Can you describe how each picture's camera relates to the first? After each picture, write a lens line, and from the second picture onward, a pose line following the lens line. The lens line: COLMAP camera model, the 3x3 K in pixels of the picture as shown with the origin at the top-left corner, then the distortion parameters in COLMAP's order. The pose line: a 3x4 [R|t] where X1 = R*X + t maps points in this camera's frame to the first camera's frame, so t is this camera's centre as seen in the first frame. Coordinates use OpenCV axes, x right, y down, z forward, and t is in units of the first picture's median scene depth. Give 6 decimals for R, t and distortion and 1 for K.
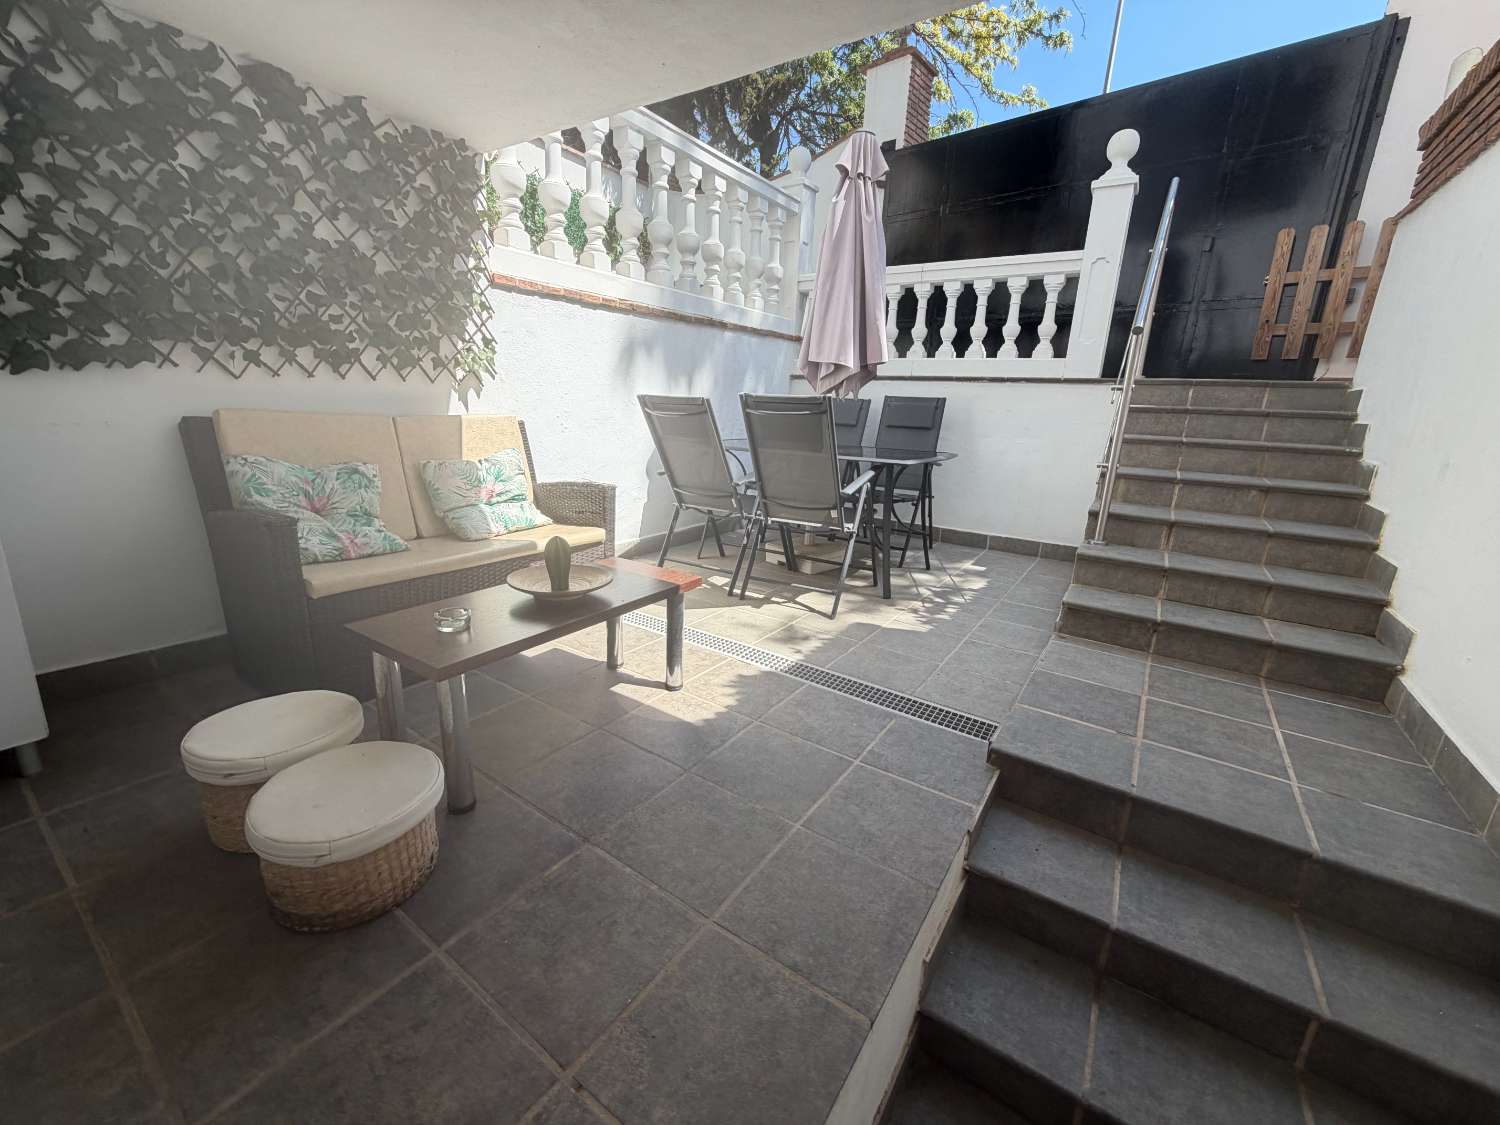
lens RADIAL K [[601.8, 0, 741.1], [0, 601.8, 549.4], [0, 0, 1]] dist [0.008146, 0.000798]
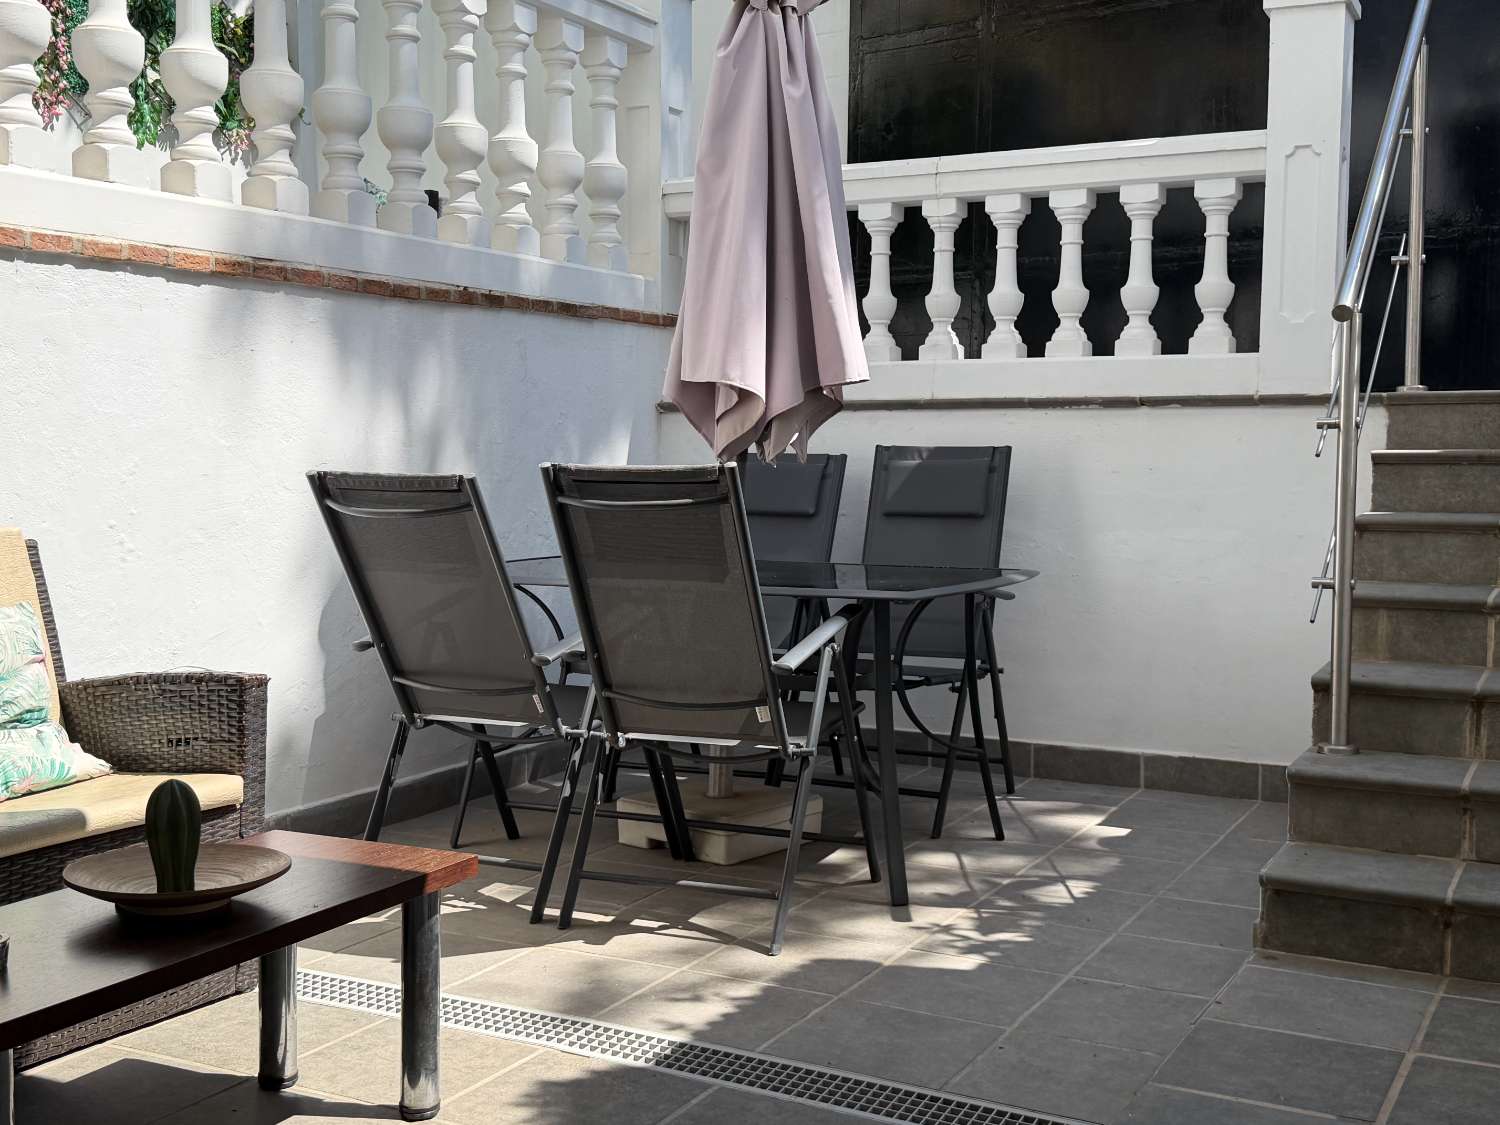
lens RADIAL K [[1688.7, 0, 753.8], [0, 1688.7, 570.4], [0, 0, 1]] dist [0.079802, 0.000000]
pose [[0.991536, -0.043363, 0.122377, -0.002022], [0.063095, 0.984723, -0.162293, 0.037292], [-0.113470, 0.168641, 0.979125, -0.240812]]
